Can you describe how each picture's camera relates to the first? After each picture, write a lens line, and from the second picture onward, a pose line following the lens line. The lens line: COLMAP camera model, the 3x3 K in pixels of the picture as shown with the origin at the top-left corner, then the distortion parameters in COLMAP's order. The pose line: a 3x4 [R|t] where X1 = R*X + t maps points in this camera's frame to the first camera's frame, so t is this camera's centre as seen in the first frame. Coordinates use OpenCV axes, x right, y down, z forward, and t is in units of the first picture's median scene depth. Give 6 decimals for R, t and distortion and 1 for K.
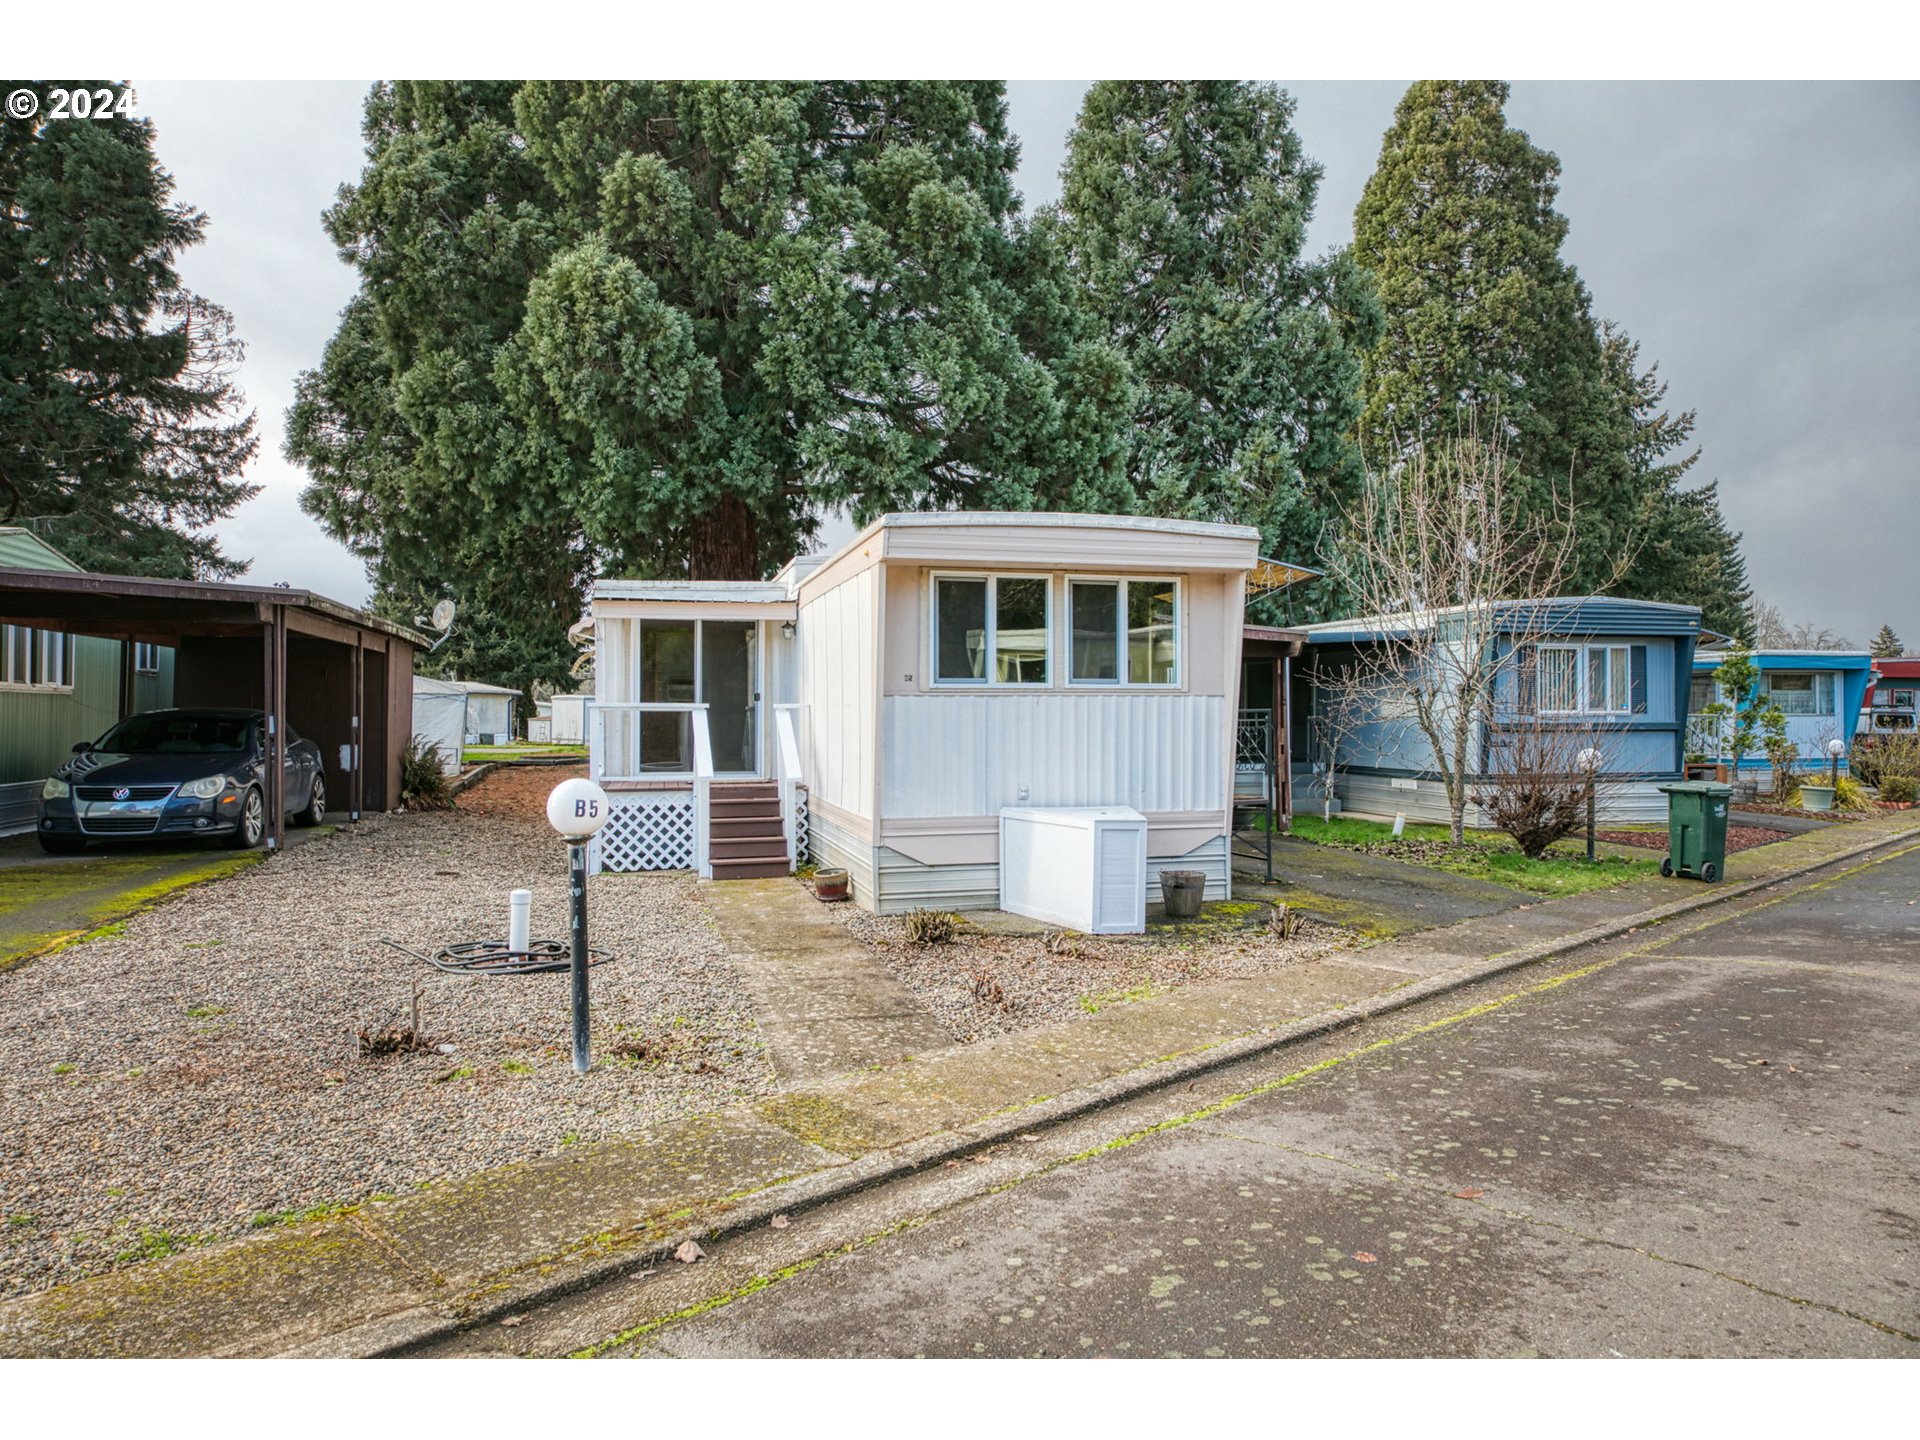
lens RADIAL K [[1267.9, 0, 970.7], [0, 1267.9, 717.5], [0, 0, 1]] dist [0.011922, 0.004554]
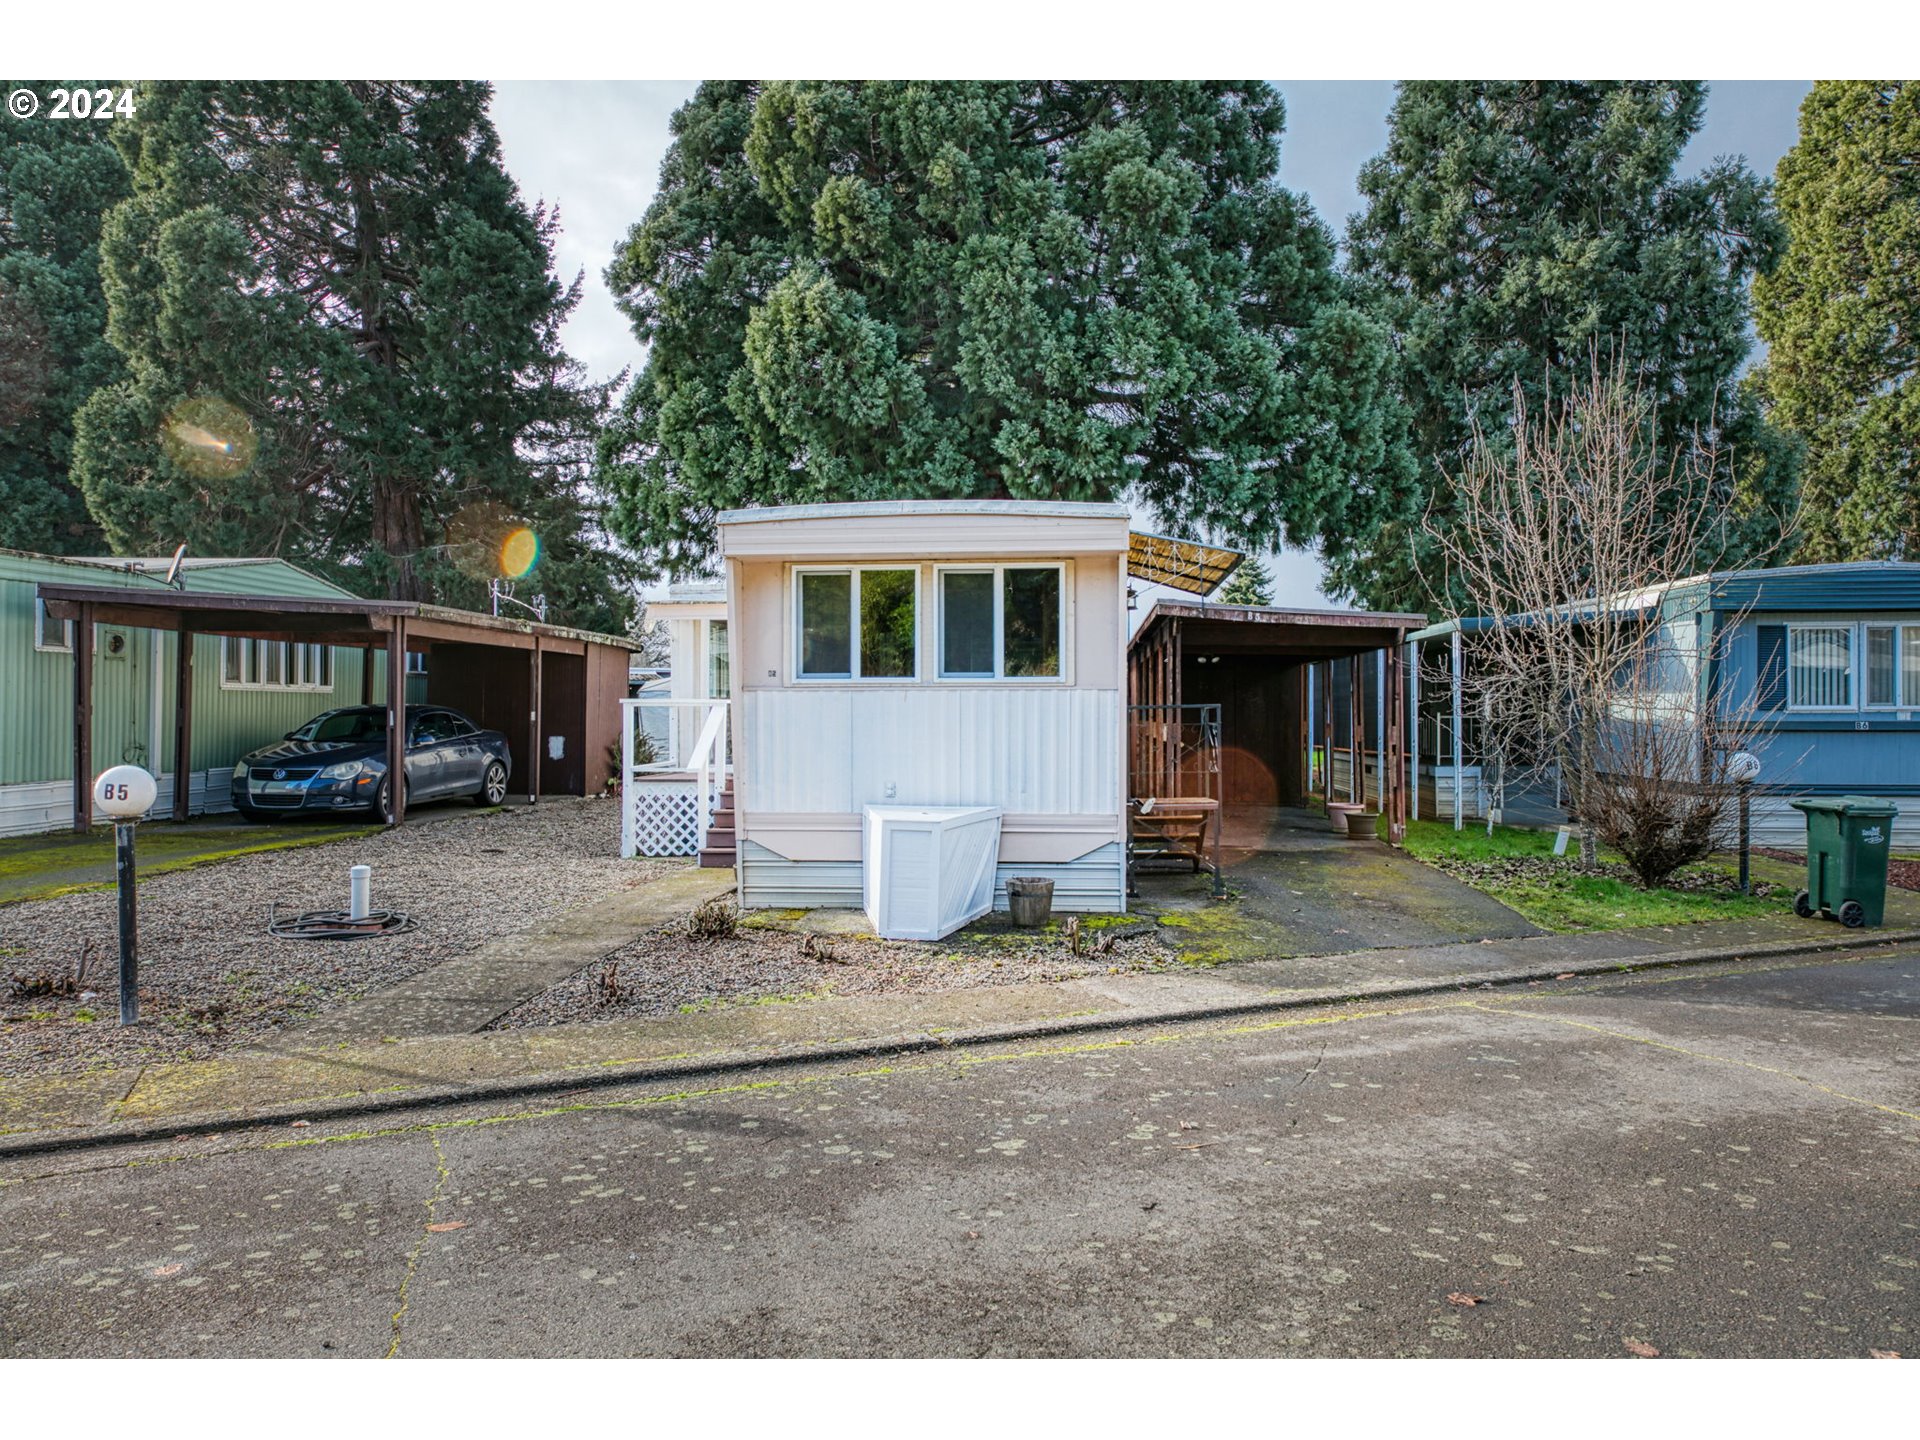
lens RADIAL K [[1267.9, 0, 970.7], [0, 1267.9, 717.5], [0, 0, 1]] dist [0.011922, 0.004554]
pose [[0.937720, 0.002725, -0.347382, 0.206624], [-0.001602, 0.999993, 0.003519, -0.000001], [0.347389, -0.002743, 0.937717, 0.051092]]
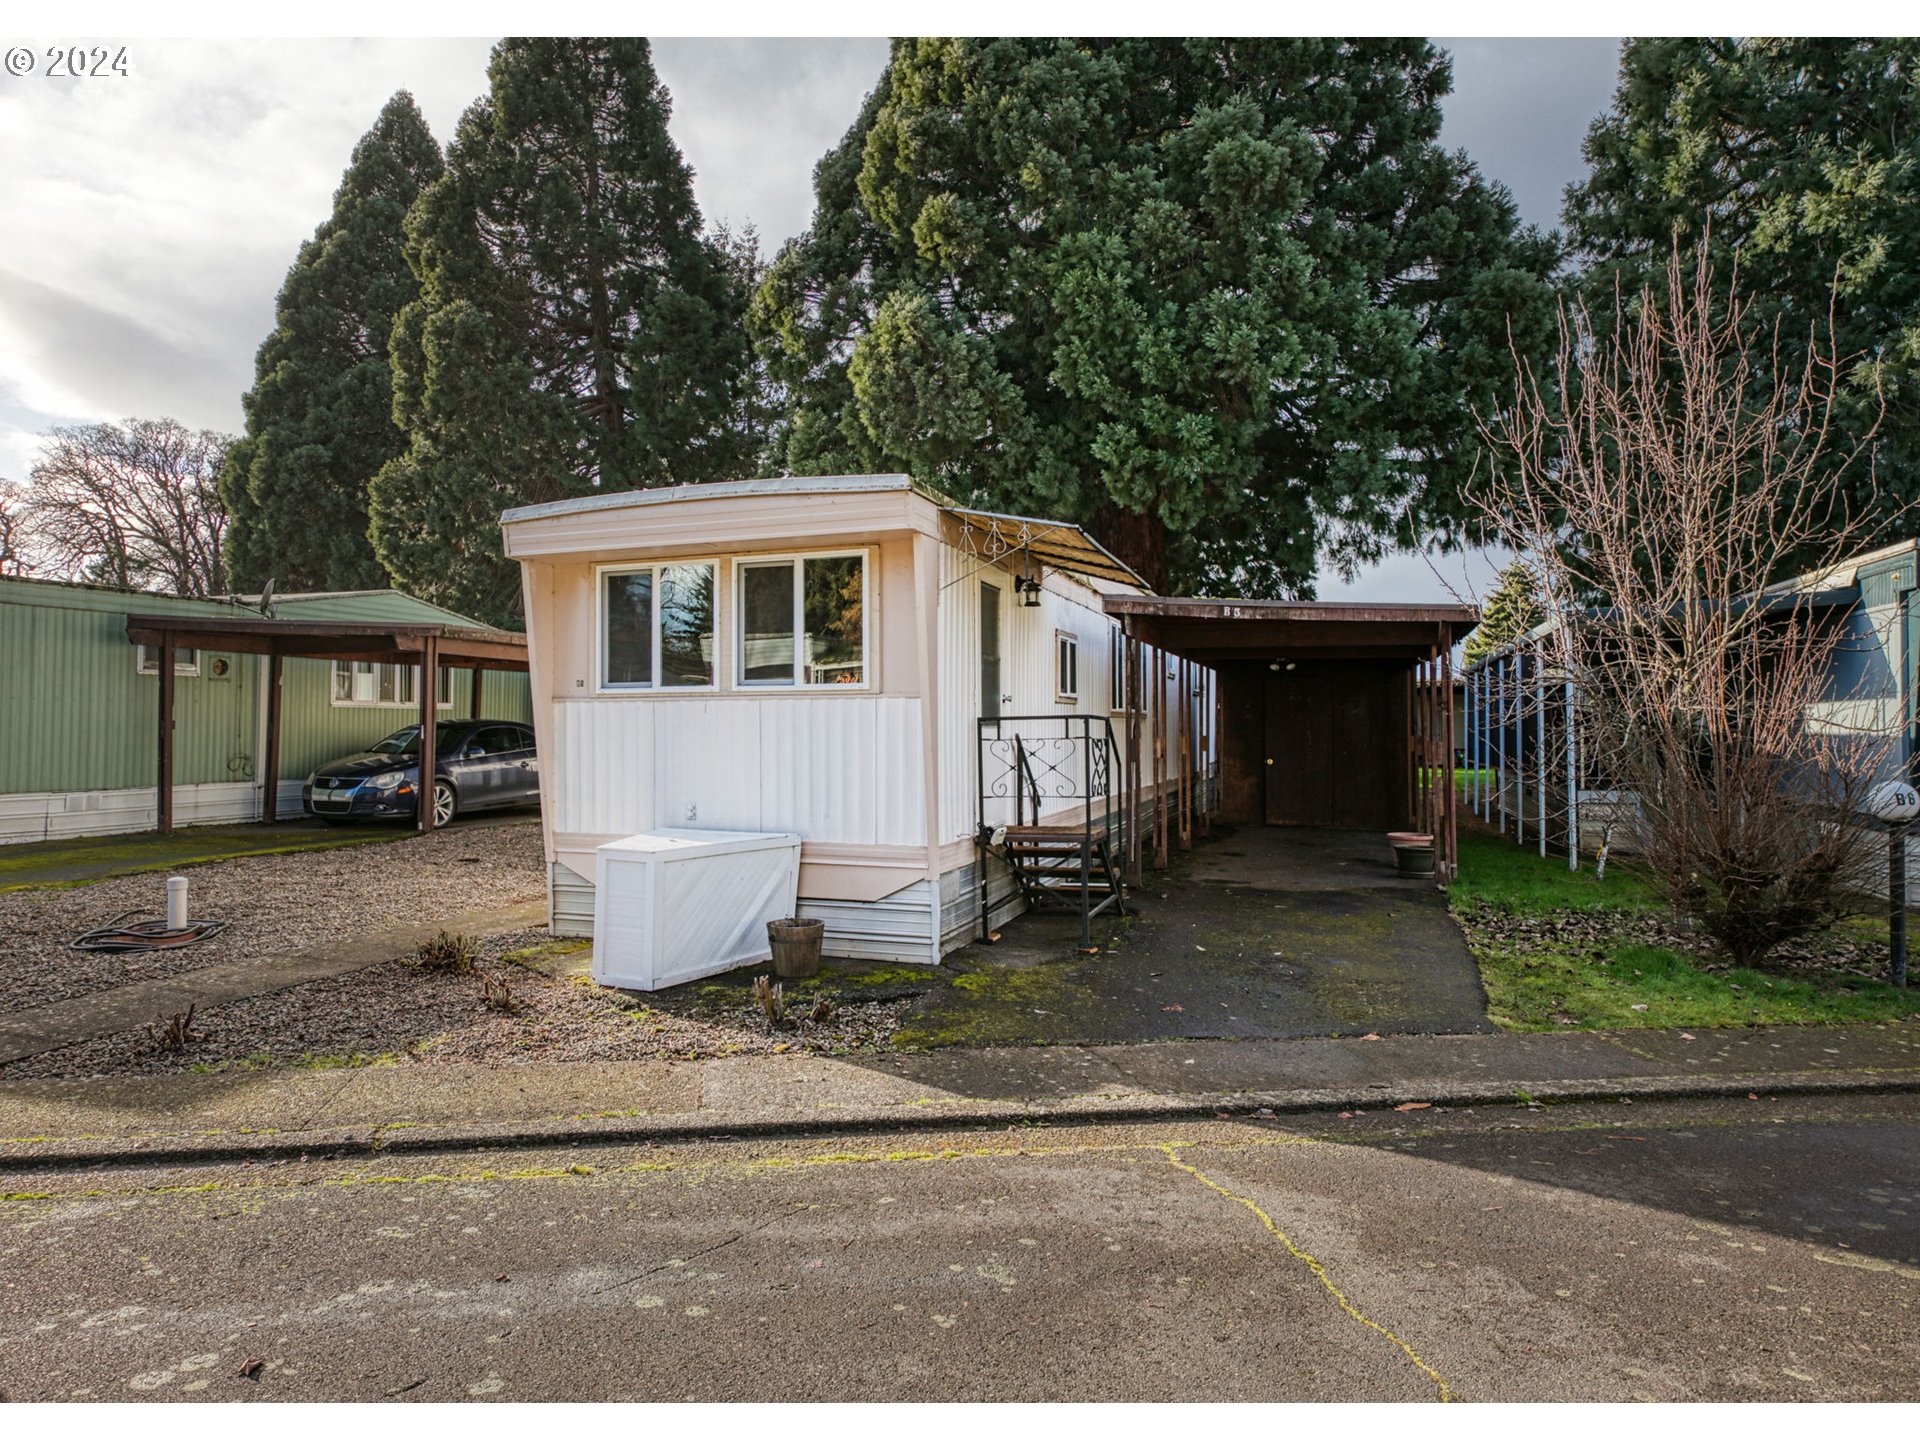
lens RADIAL K [[1168.1, 0, 897.9], [0, 1168.1, 711.9], [0, 0, 1]] dist [0.008293, -0.003726]
pose [[0.794004, -0.007983, -0.607860, 0.303399], [-0.000514, 0.999905, -0.013803, 0.000765], [0.607912, 0.011272, 0.793925, 0.211758]]
